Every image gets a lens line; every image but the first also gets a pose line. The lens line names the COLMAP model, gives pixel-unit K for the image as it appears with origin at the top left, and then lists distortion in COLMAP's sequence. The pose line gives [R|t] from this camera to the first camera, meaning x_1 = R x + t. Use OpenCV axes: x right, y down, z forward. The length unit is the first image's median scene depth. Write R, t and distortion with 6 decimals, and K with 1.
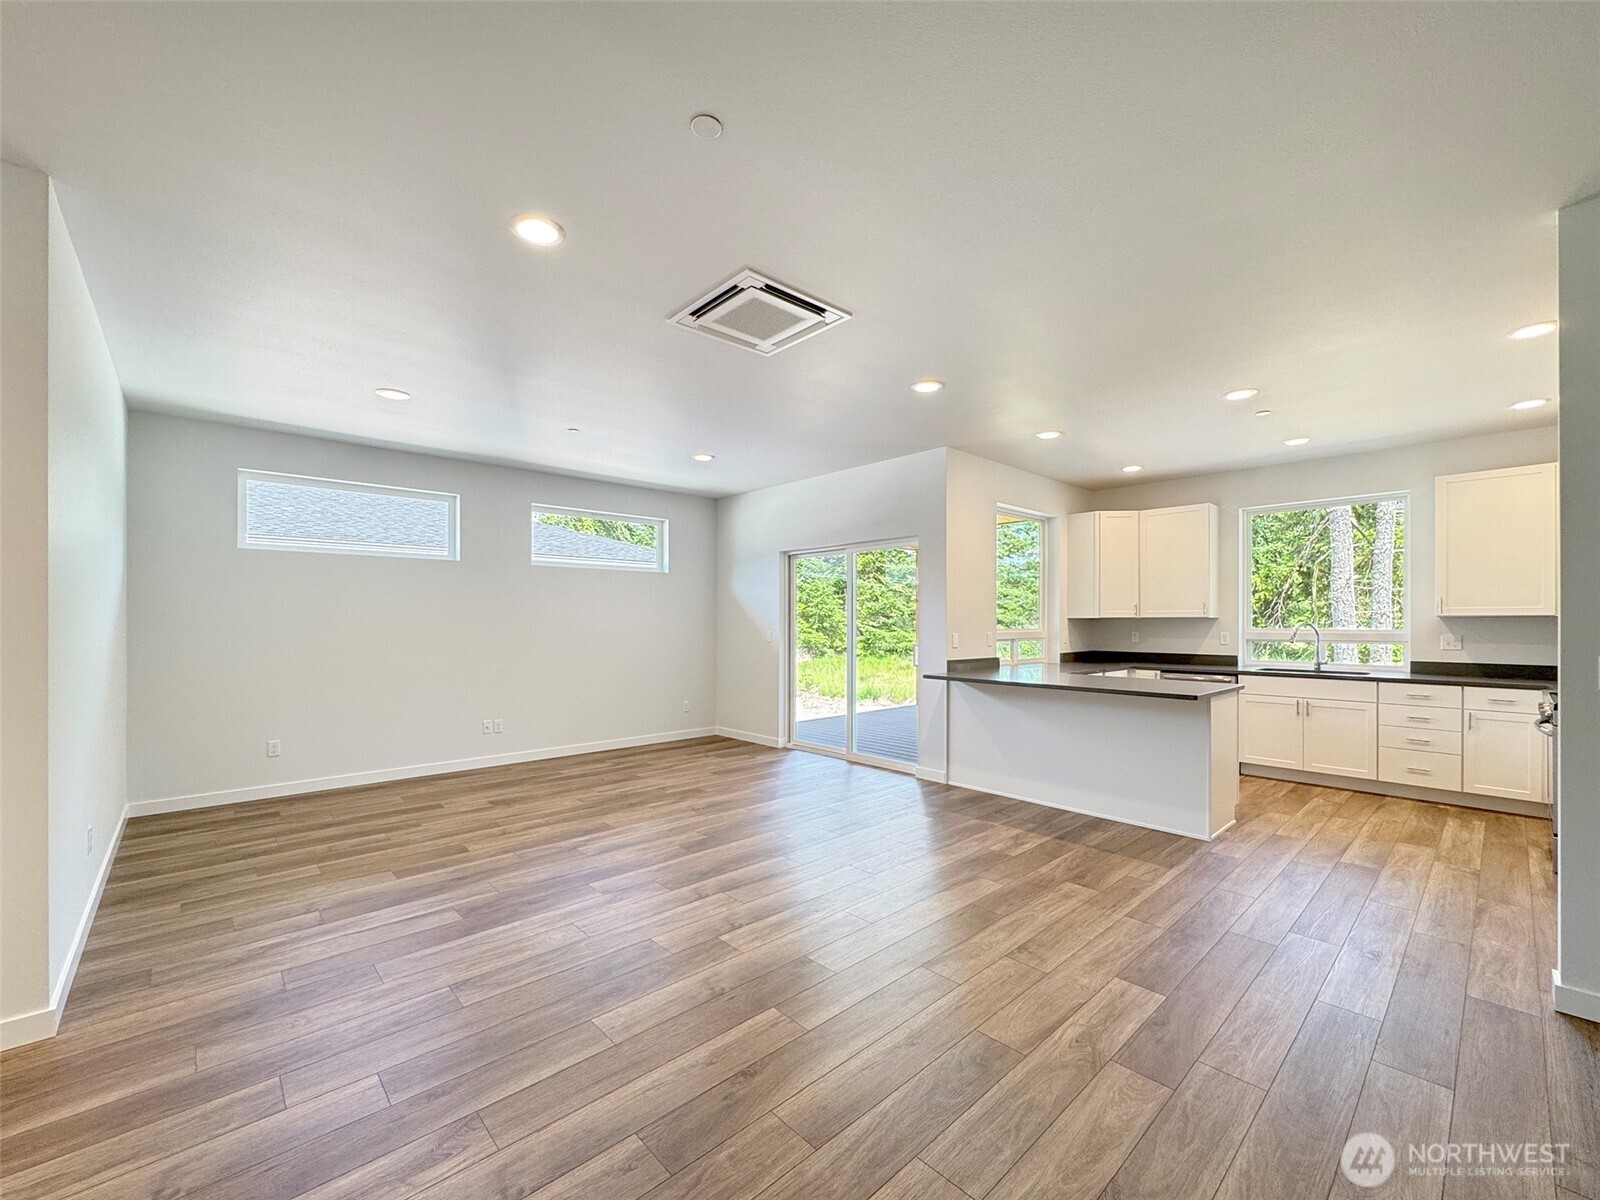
lens RADIAL K [[655.0, 0, 796.1], [0, 655.0, 622.0], [0, 0, 1]] dist [0.000744, -0.000179]
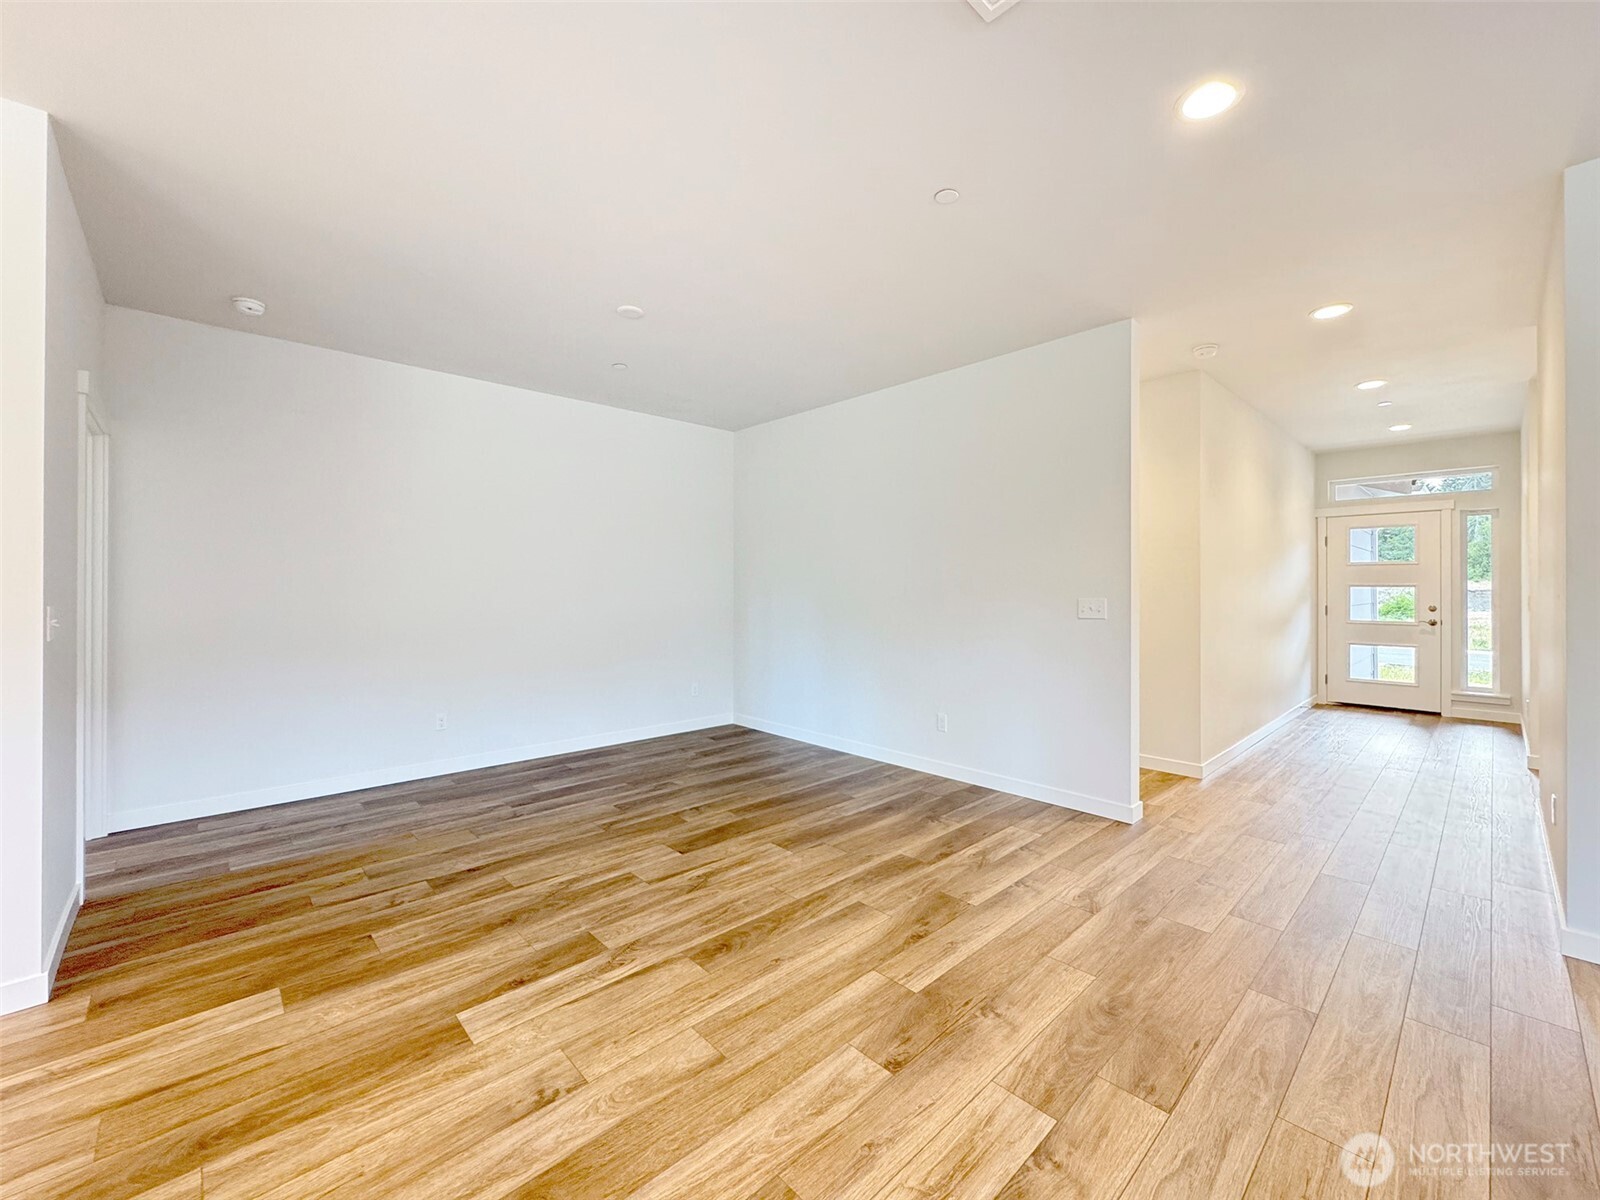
lens RADIAL K [[649.2, 0, 816.3], [0, 649.2, 587.0], [0, 0, 1]] dist [0.001755, 0.000219]
pose [[-0.999787, -0.001451, -0.020594, 0.051435], [-0.001400, 0.999996, -0.002474, 0.009817], [0.020598, -0.002444, -0.999785, 0.787607]]
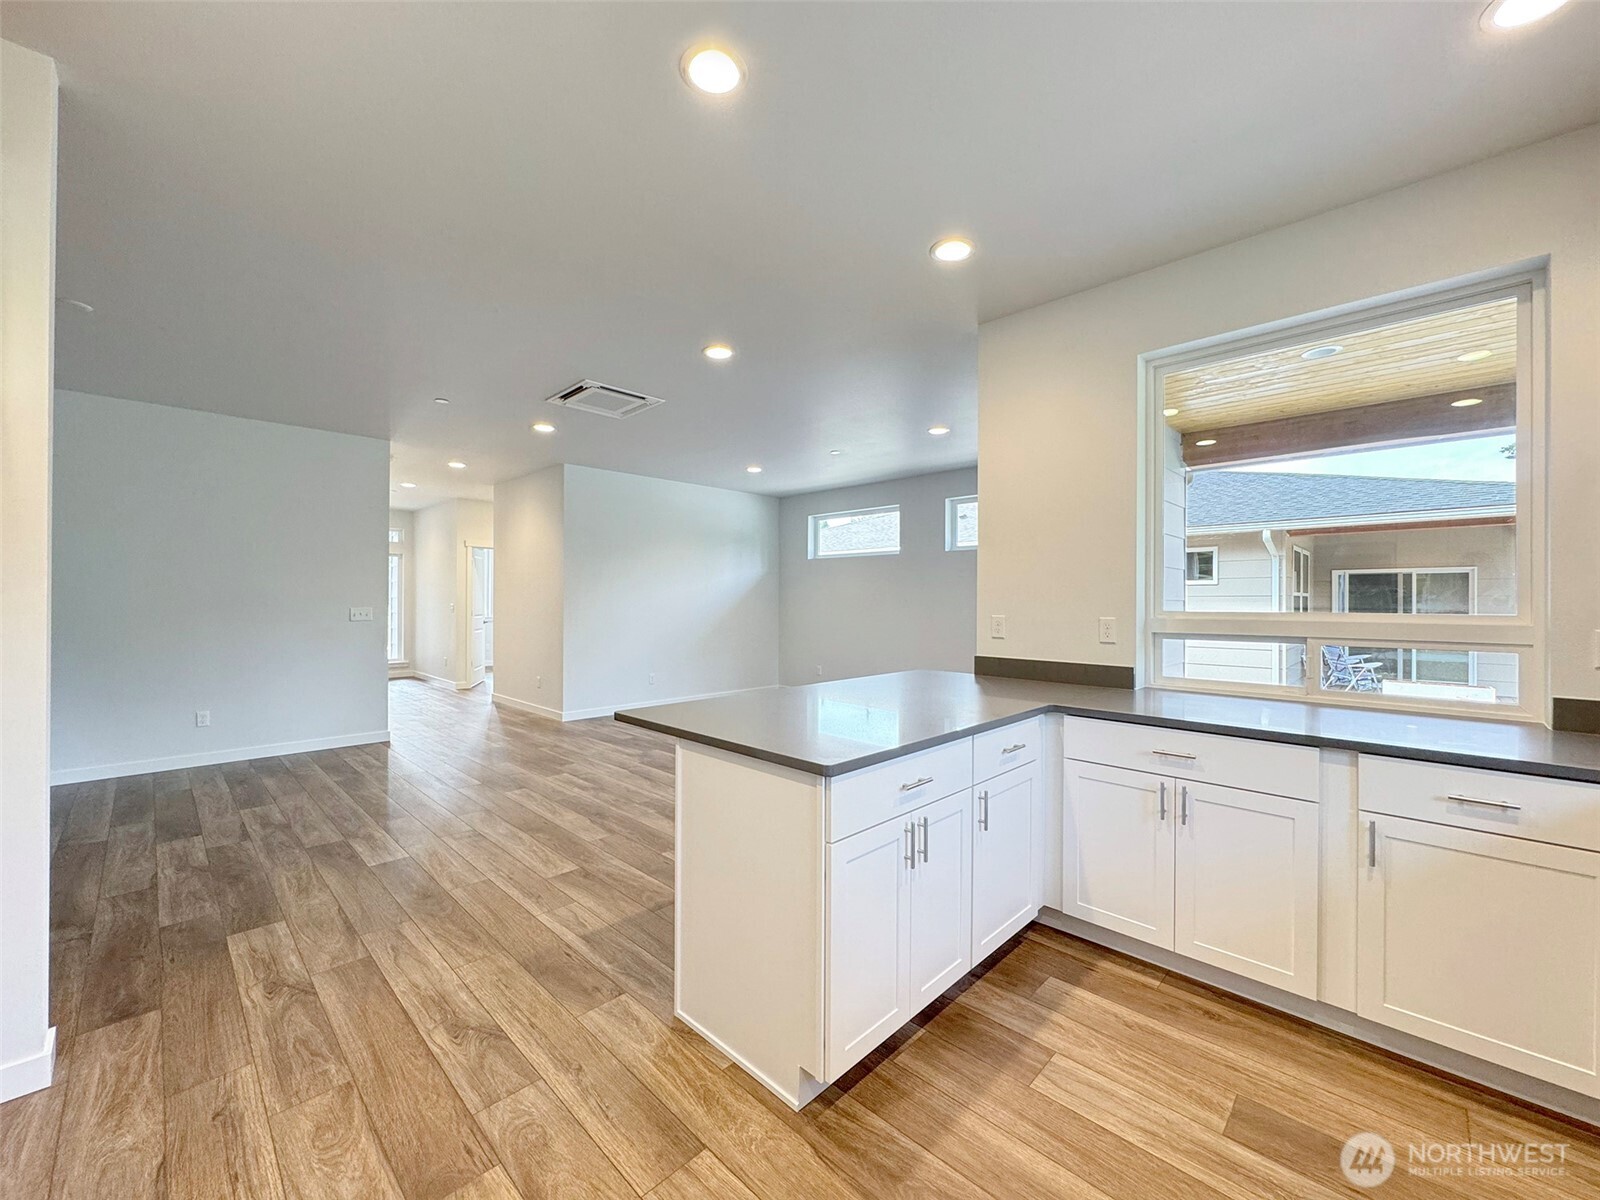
lens RADIAL K [[634.0, 0, 804.0], [0, 634.0, 598.9], [0, 0, 1]] dist [0.000359, -0.000049]
pose [[0.059866, -0.001589, -0.998205, 0.827902], [-0.005314, 0.999984, -0.001910, 0.004731], [0.998192, 0.005419, 0.059857, 0.777694]]
